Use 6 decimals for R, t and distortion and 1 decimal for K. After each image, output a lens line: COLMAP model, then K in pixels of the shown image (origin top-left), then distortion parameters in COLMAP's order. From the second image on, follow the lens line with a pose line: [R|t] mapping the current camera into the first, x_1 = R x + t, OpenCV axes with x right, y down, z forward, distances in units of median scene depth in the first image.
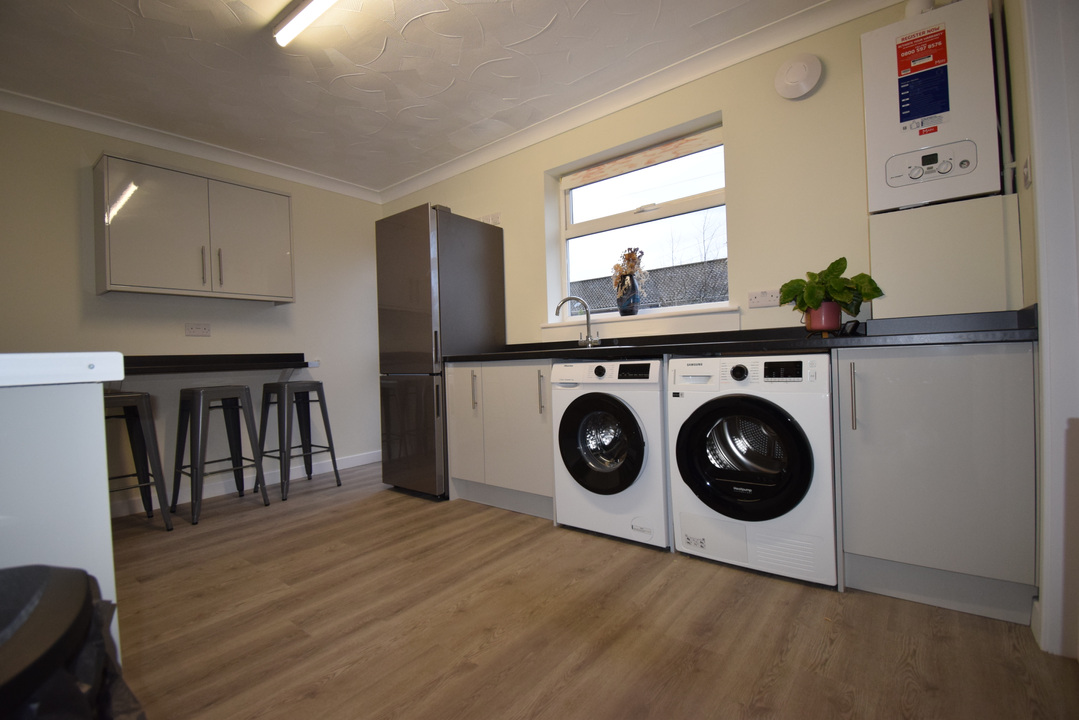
lens RADIAL K [[481.4, 0, 539.5], [0, 481.4, 360.0], [0, 0, 1]] dist [0.027636, -0.032004]
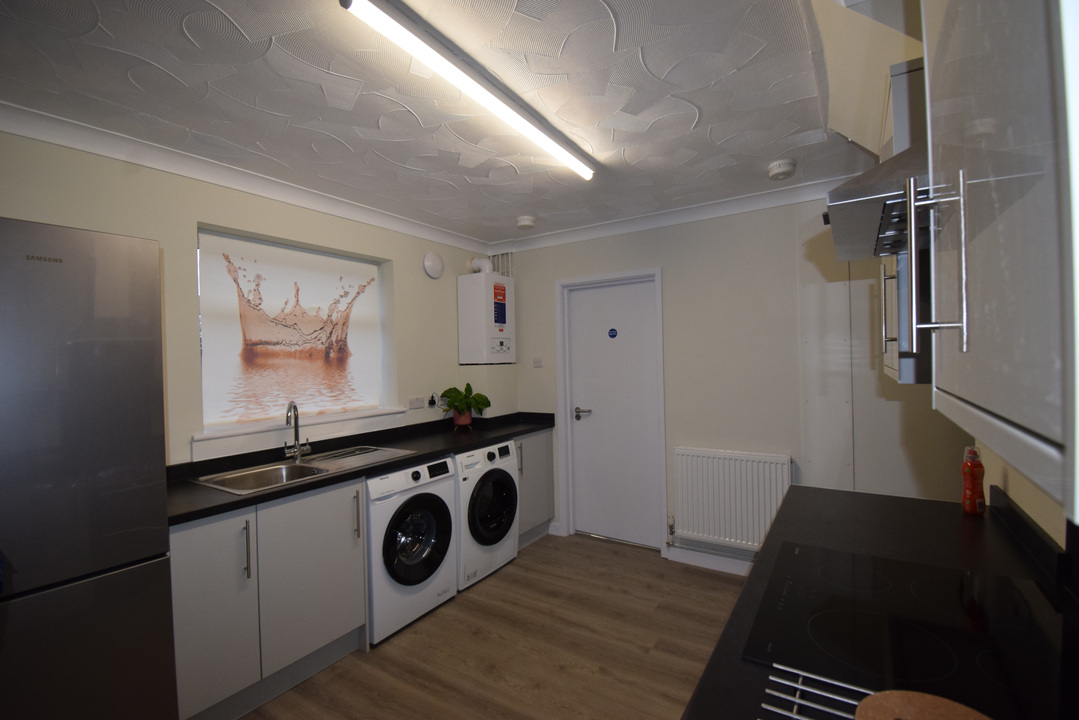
lens RADIAL K [[481.4, 0, 539.5], [0, 481.4, 360.0], [0, 0, 1]] dist [0.027636, -0.032004]
pose [[-0.101712, 0.034845, 0.994203, -1.146699], [0.031994, 0.998984, -0.031740, -0.223542], [-0.994299, 0.028580, -0.102723, 0.881666]]
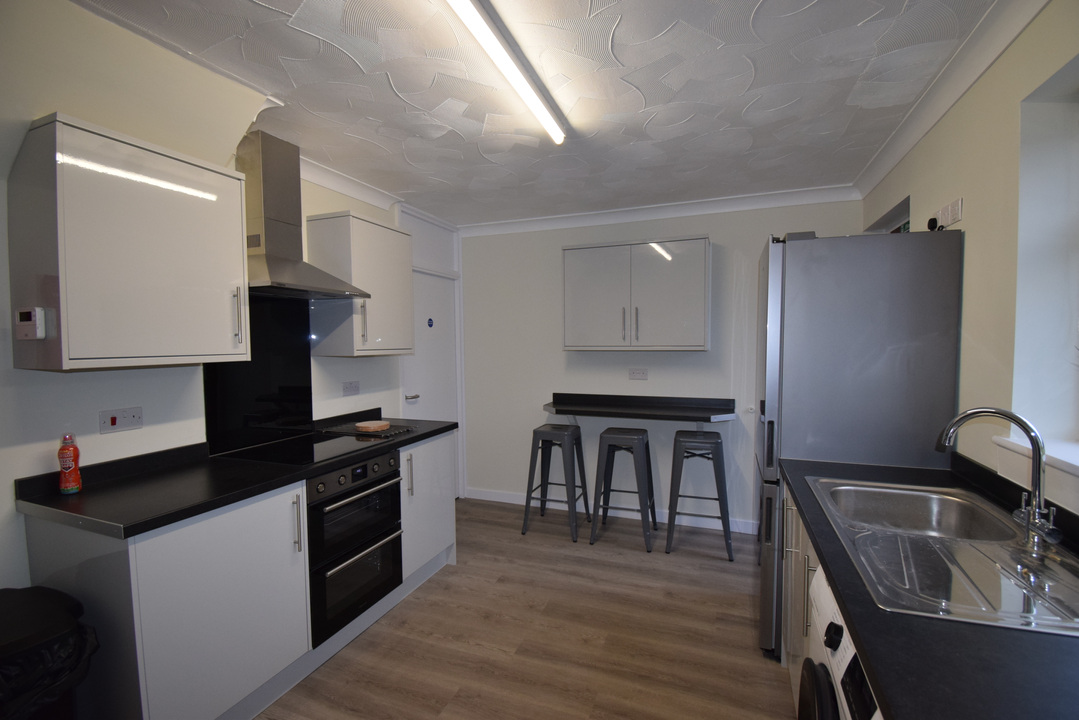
lens RADIAL K [[481.4, 0, 539.5], [0, 481.4, 360.0], [0, 0, 1]] dist [0.027636, -0.032004]
pose [[0.295727, 0.077436, -0.952129, 0.480707], [-0.005776, 0.996836, 0.079278, -0.282298], [0.955255, -0.017946, 0.295239, 0.663861]]
